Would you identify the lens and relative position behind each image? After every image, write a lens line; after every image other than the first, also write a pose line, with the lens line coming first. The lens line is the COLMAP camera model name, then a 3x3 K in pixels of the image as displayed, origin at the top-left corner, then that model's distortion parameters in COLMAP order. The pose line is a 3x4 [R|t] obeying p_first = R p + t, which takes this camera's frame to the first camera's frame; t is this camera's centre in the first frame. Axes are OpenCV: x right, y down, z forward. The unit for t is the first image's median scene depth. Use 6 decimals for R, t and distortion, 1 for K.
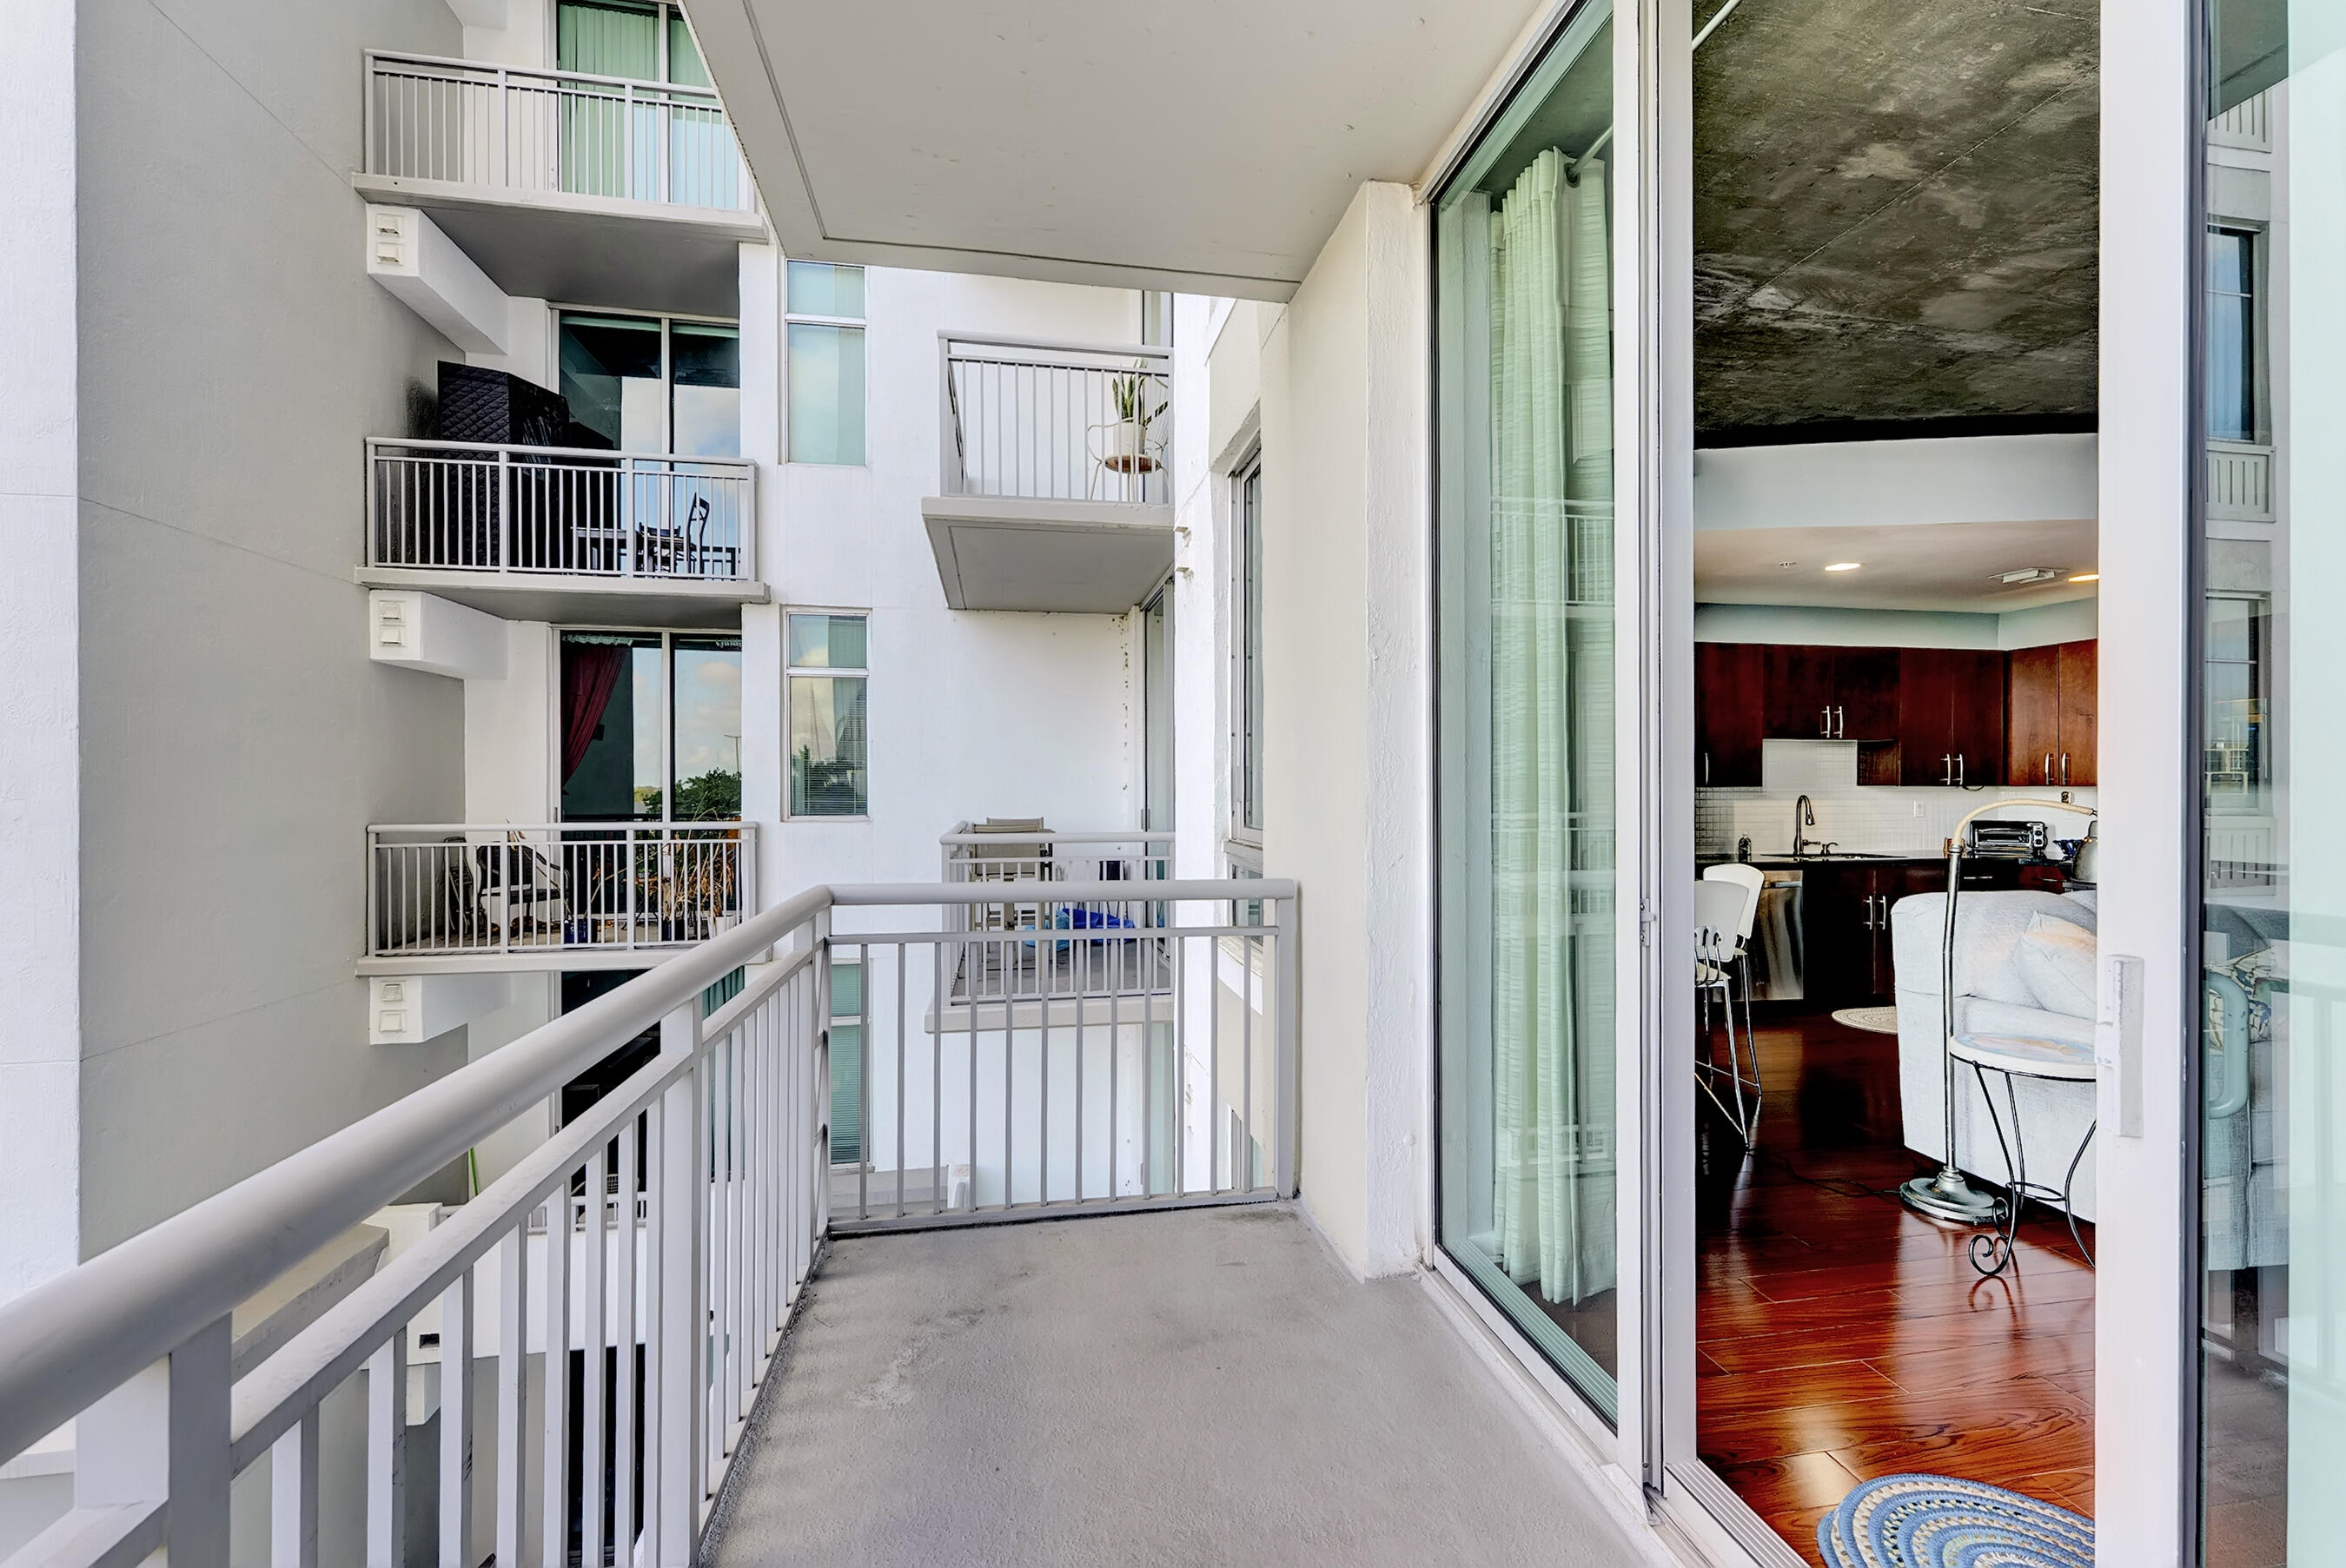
lens RADIAL K [[968.2, 0, 1170.3], [0, 968.2, 791.7], [0, 0, 1]] dist [-0.000164, 0.000146]
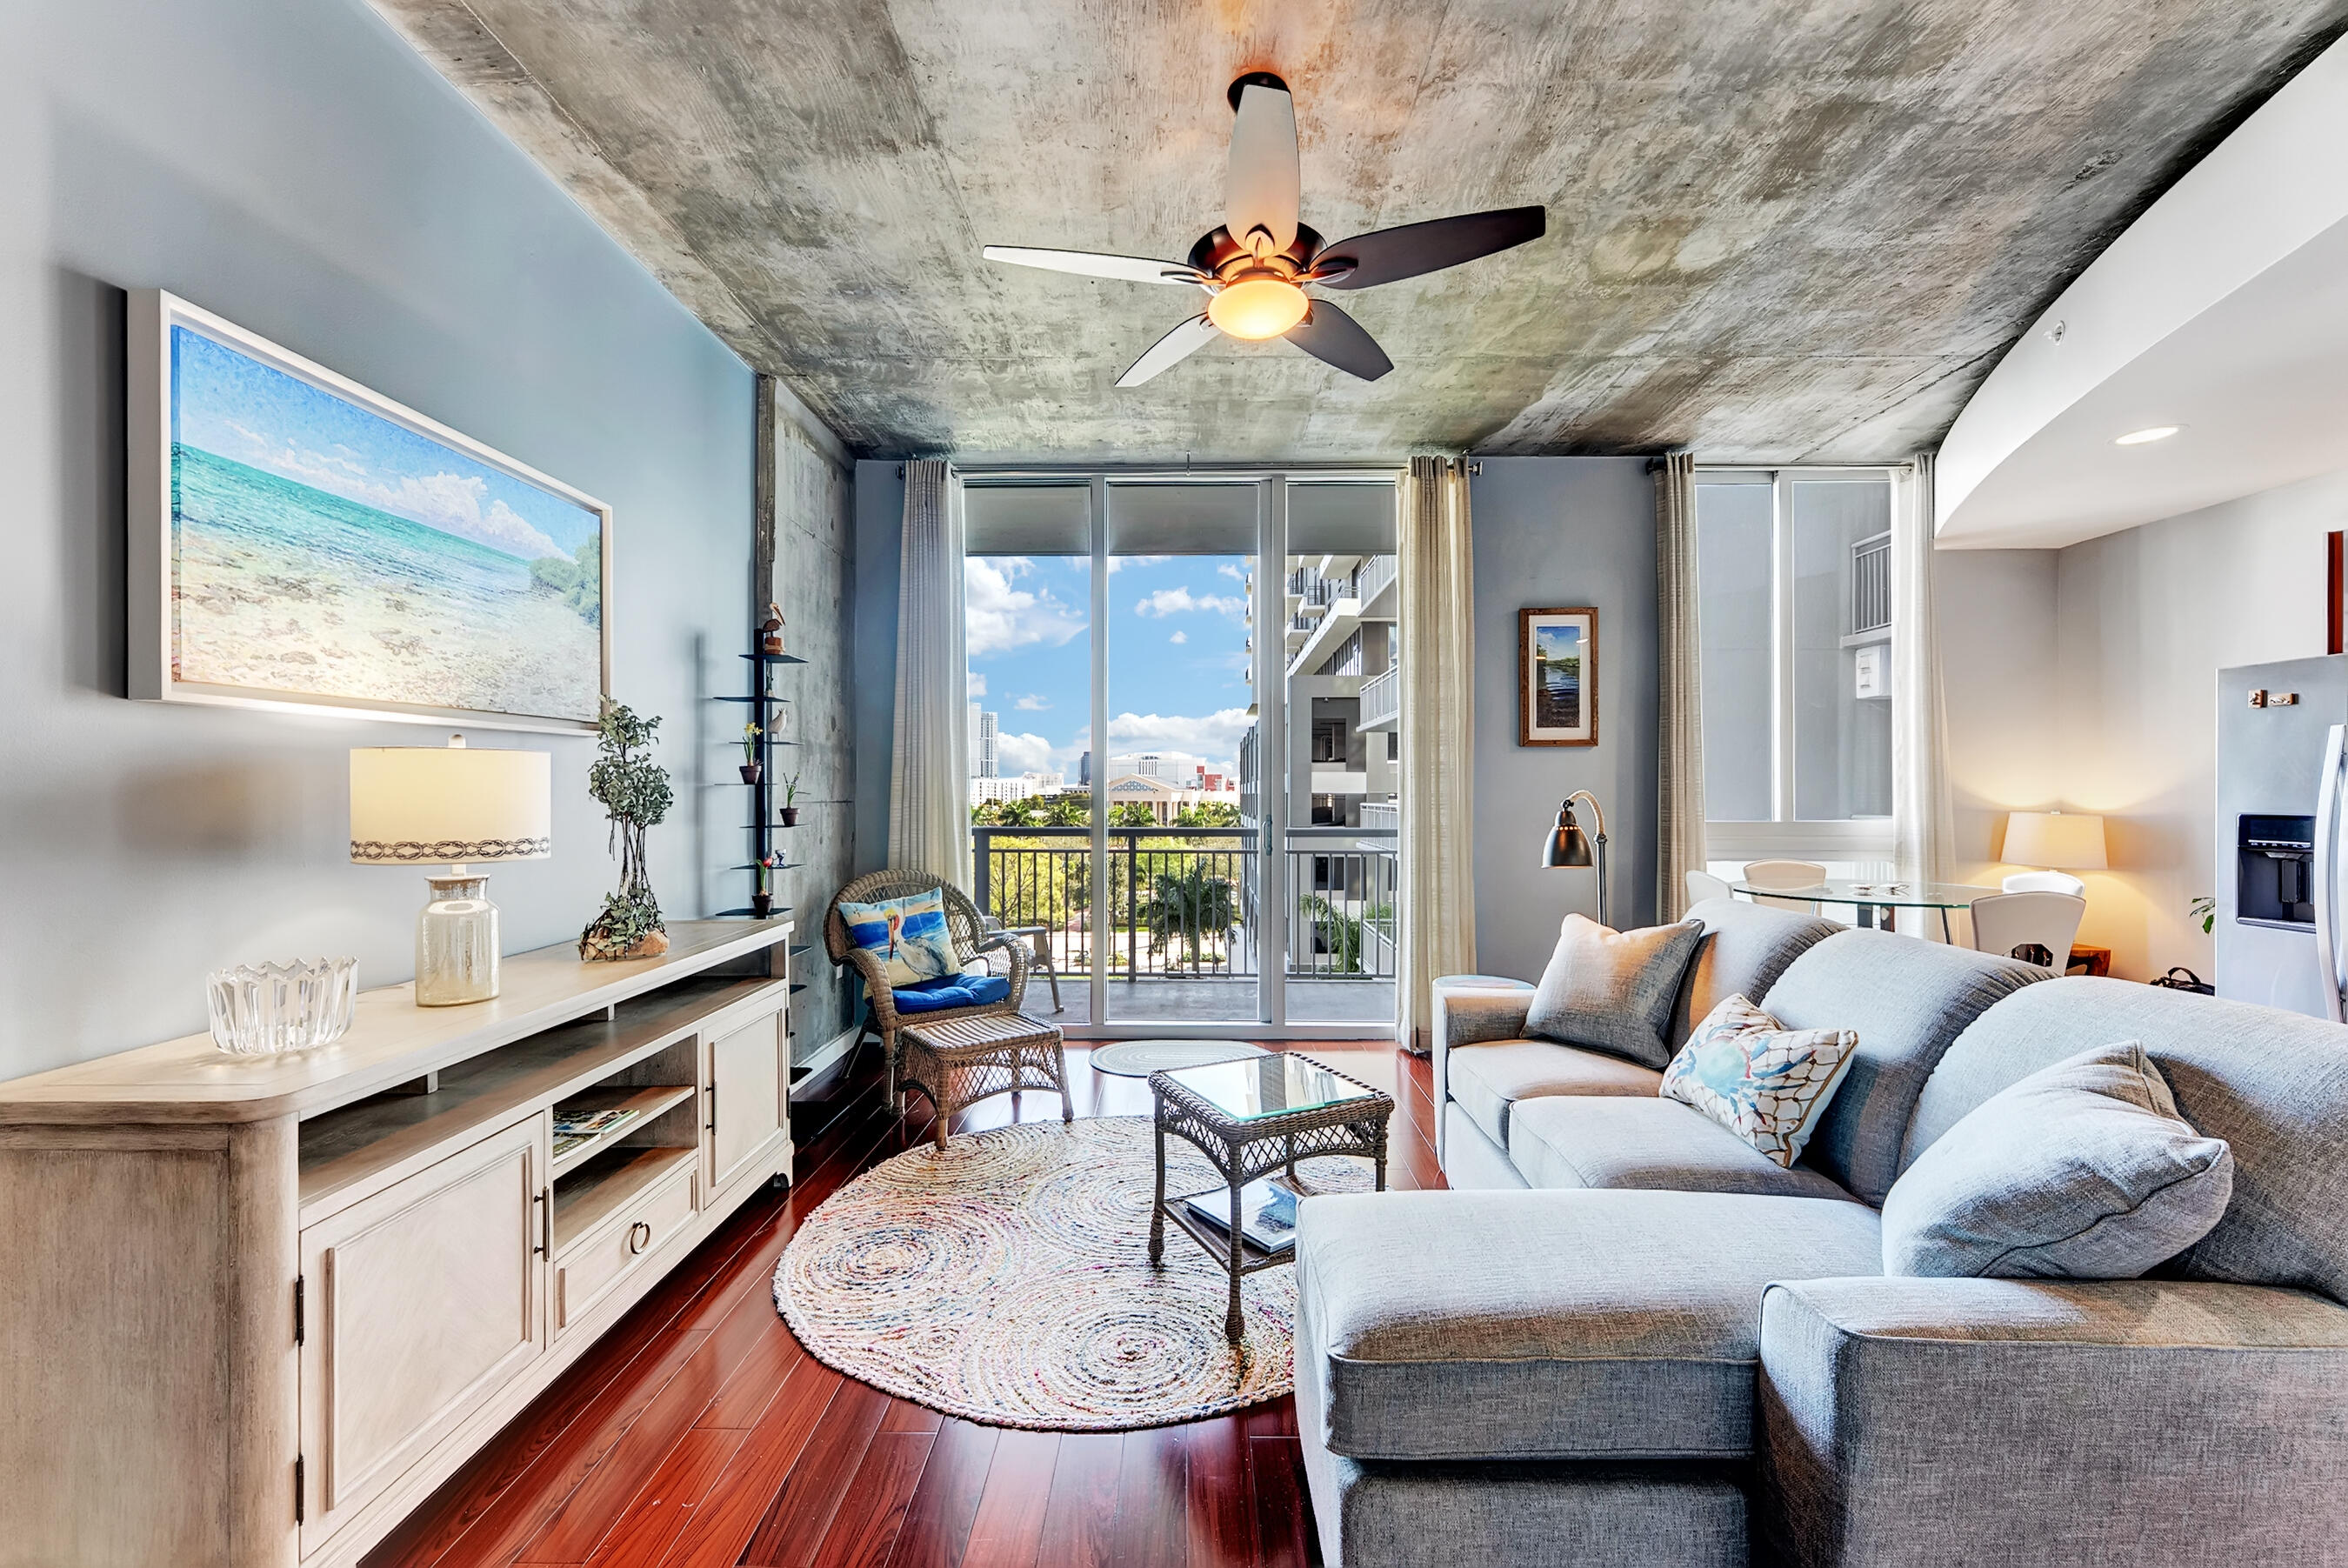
lens RADIAL K [[943.0, 0, 1170.1], [0, 943.0, 789.3], [0, 0, 1]] dist [-0.000404, 0.000071]
pose [[-0.194926, -0.002288, -0.980815, 0.956494], [-0.005228, 0.999985, -0.001294, 0.003904], [0.980804, 0.004875, -0.194935, 0.365356]]
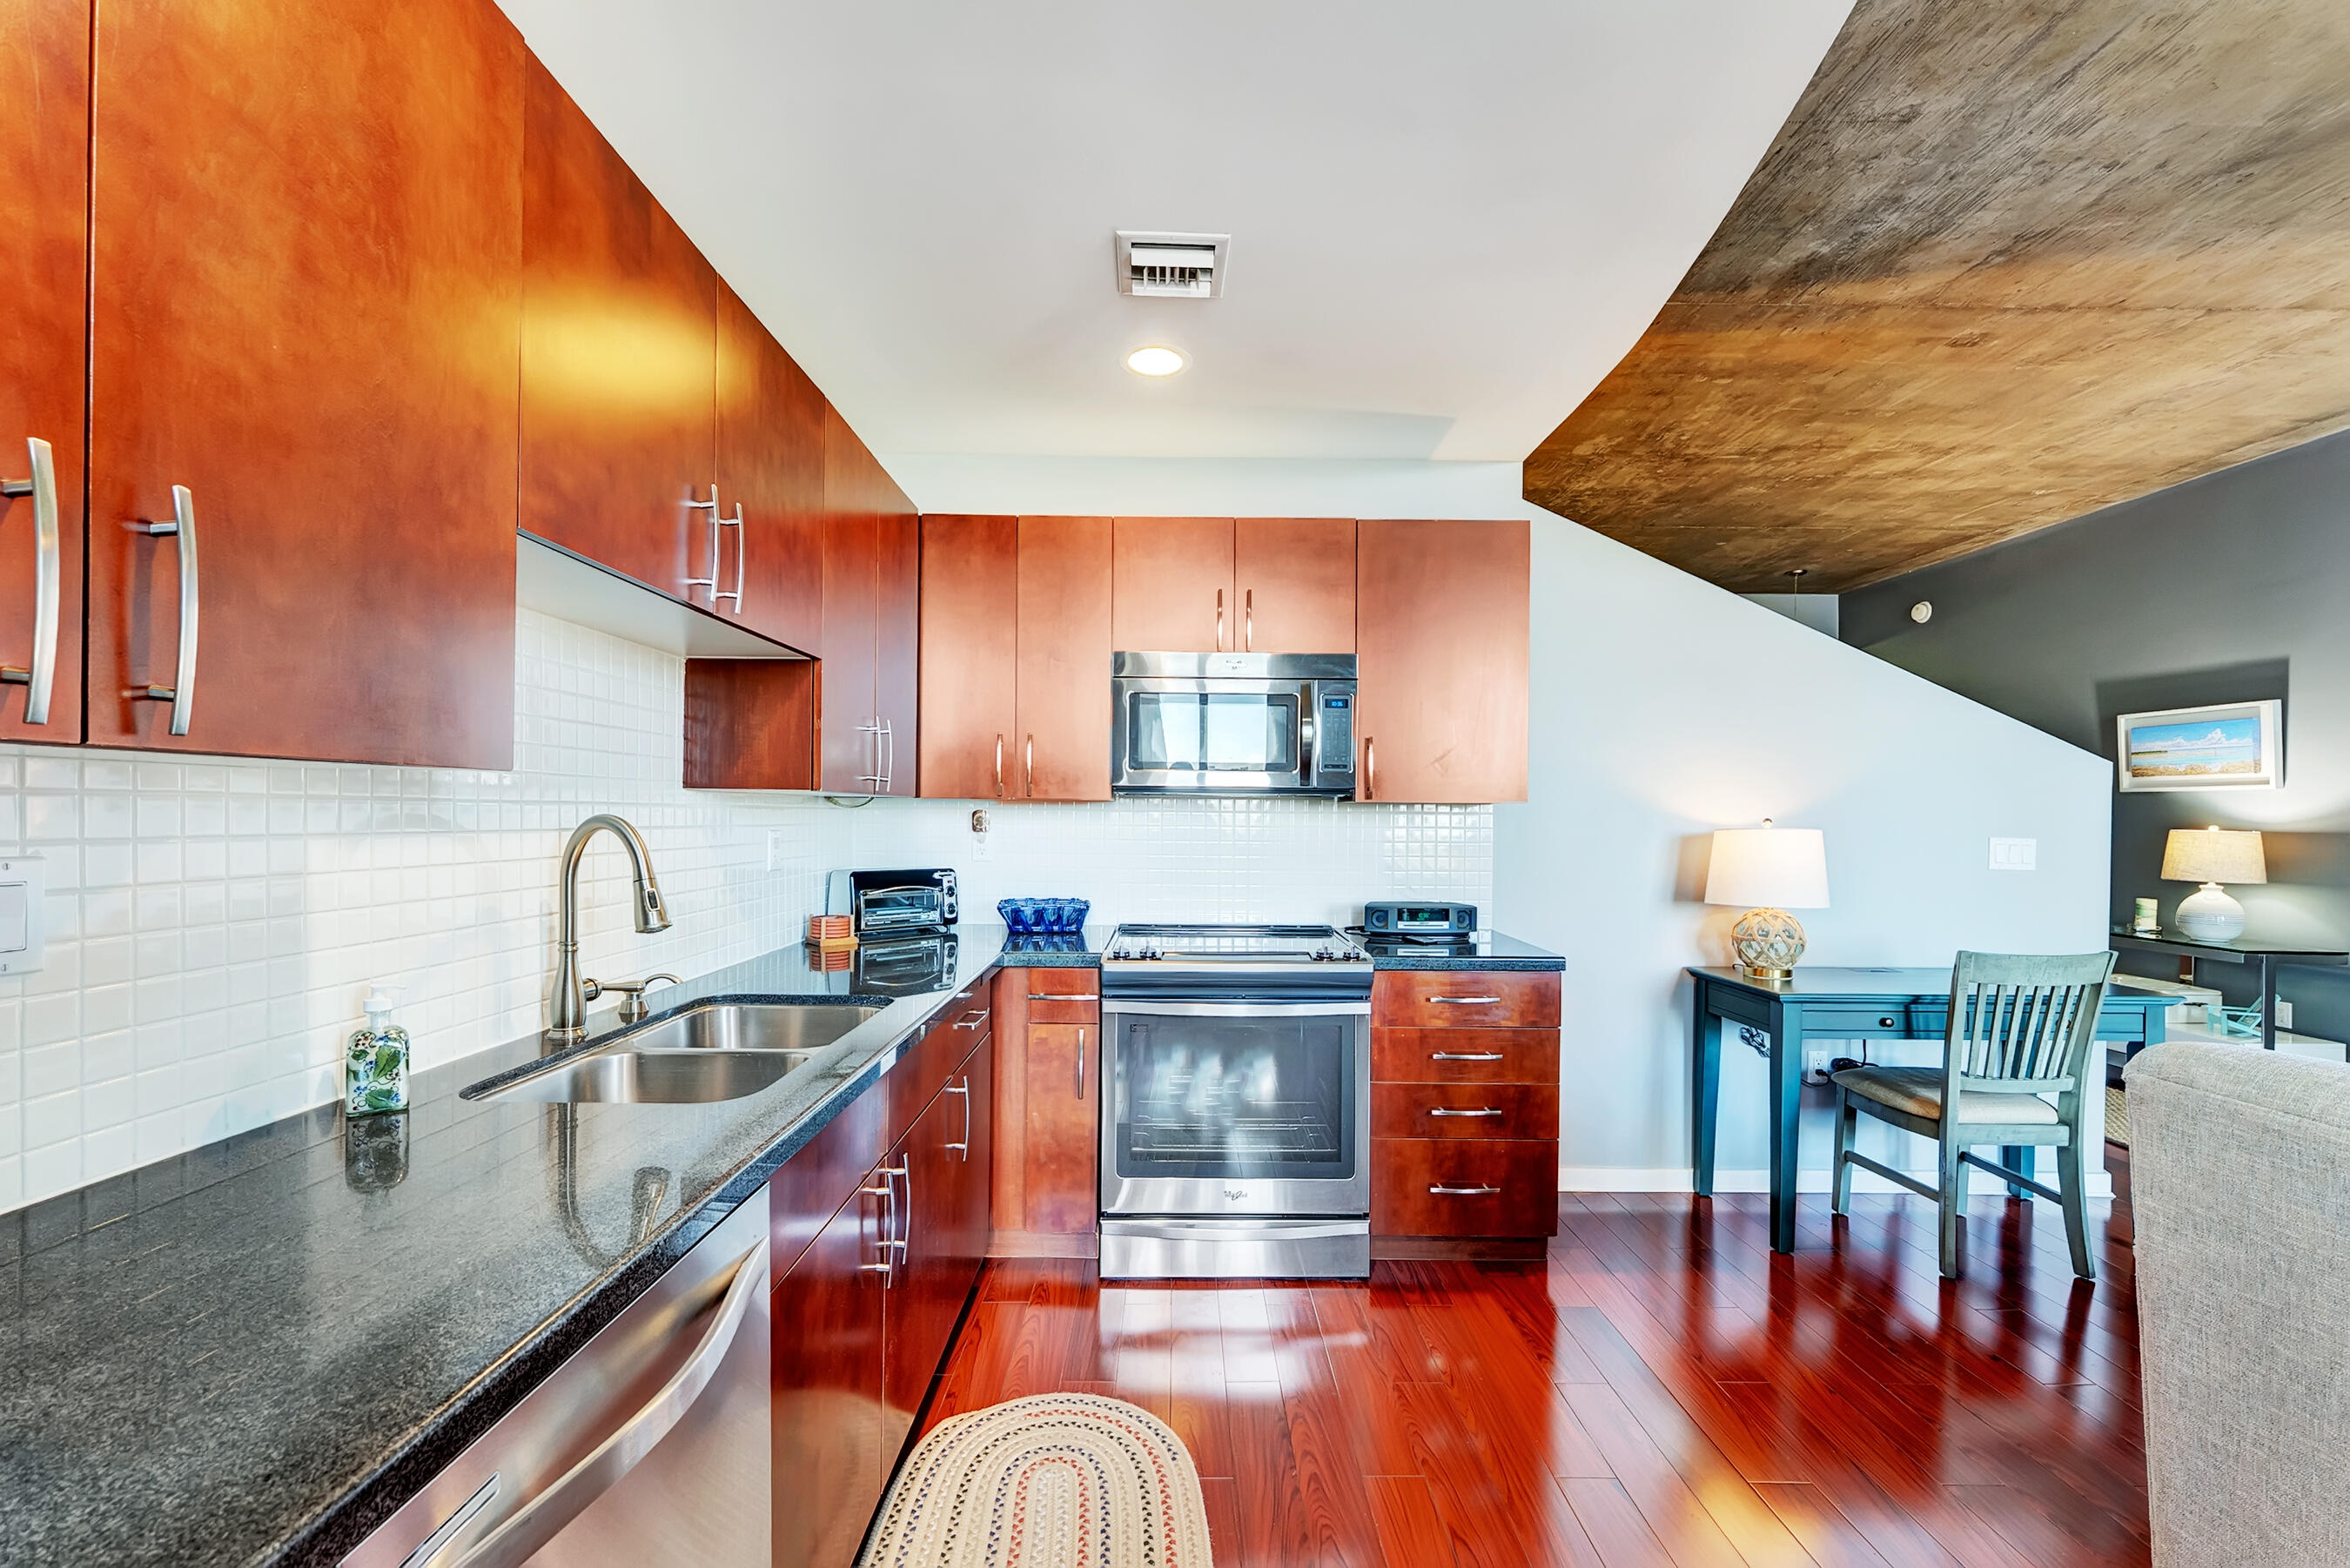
lens RADIAL K [[950.4, 0, 1163.2], [0, 950.4, 828.3], [0, 0, 1]] dist [-0.001210, 0.000032]
pose [[0.181218, -0.010194, 0.983390, 0.427731], [-0.006010, 0.999916, 0.011473, 0.003282], [-0.983425, -0.007989, 0.181141, 0.802633]]
